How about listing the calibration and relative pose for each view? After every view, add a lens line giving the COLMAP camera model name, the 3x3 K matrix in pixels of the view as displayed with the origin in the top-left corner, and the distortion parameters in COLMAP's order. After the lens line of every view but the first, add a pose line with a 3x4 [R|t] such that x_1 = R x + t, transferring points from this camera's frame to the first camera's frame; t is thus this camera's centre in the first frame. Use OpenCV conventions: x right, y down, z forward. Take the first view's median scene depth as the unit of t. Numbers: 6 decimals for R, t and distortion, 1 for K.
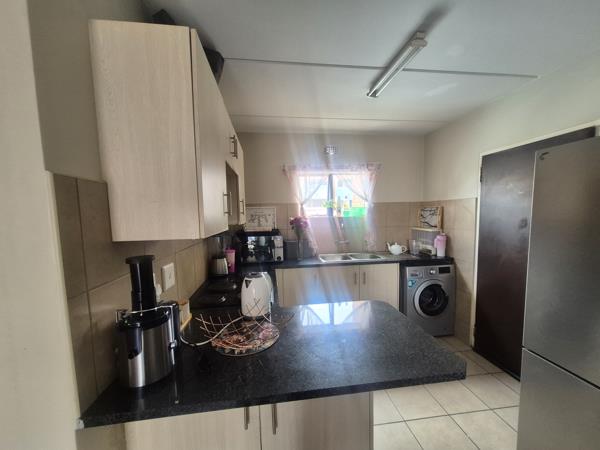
lens RADIAL K [[238.8, 0, 300.6], [0, 238.8, 233.6], [0, 0, 1]] dist [0.014645, 0.000762]
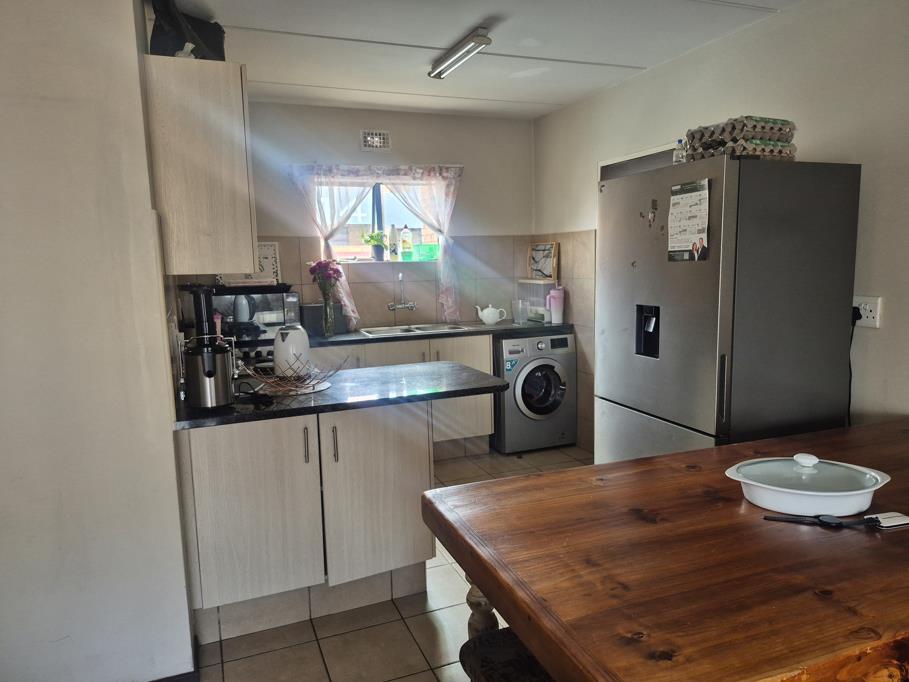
lens RADIAL K [[636.6, 0, 448.2], [0, 636.6, 353.9], [0, 0, 1]] dist [0.066393, -0.044190]
pose [[0.971200, -0.039810, 0.234917, -0.083054], [0.026822, 0.997943, 0.058229, 0.067712], [-0.236751, -0.050251, 0.970270, -0.535195]]
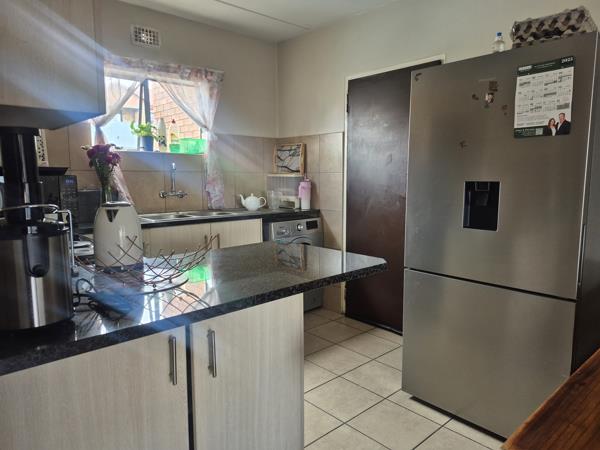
lens RADIAL K [[420.2, 0, 297.3], [0, 420.2, 226.2], [0, 0, 1]] dist [0.066393, -0.044190]
pose [[0.820898, -0.052481, 0.568659, -0.196617], [0.036184, 0.998547, 0.039920, 0.091661], [-0.569928, -0.012194, 0.821604, -0.082908]]
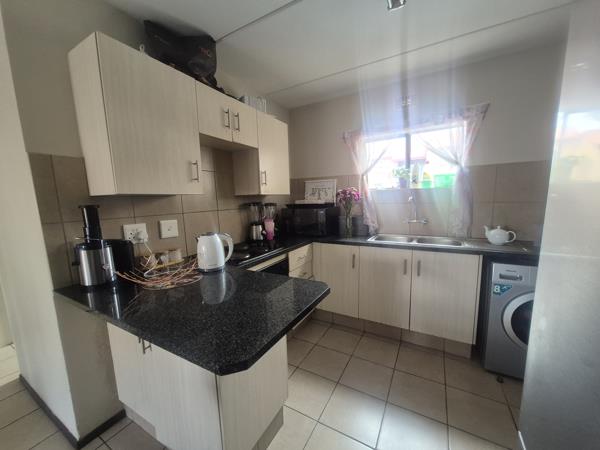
lens RADIAL K [[238.8, 0, 299.0], [0, 238.8, 231.7], [0, 0, 1]] dist [0.014645, 0.000762]
pose [[0.796564, 0.082773, -0.598861, 0.368054], [-0.041611, 0.995740, 0.082280, 0.022599], [0.603120, -0.040622, 0.796615, 0.157088]]
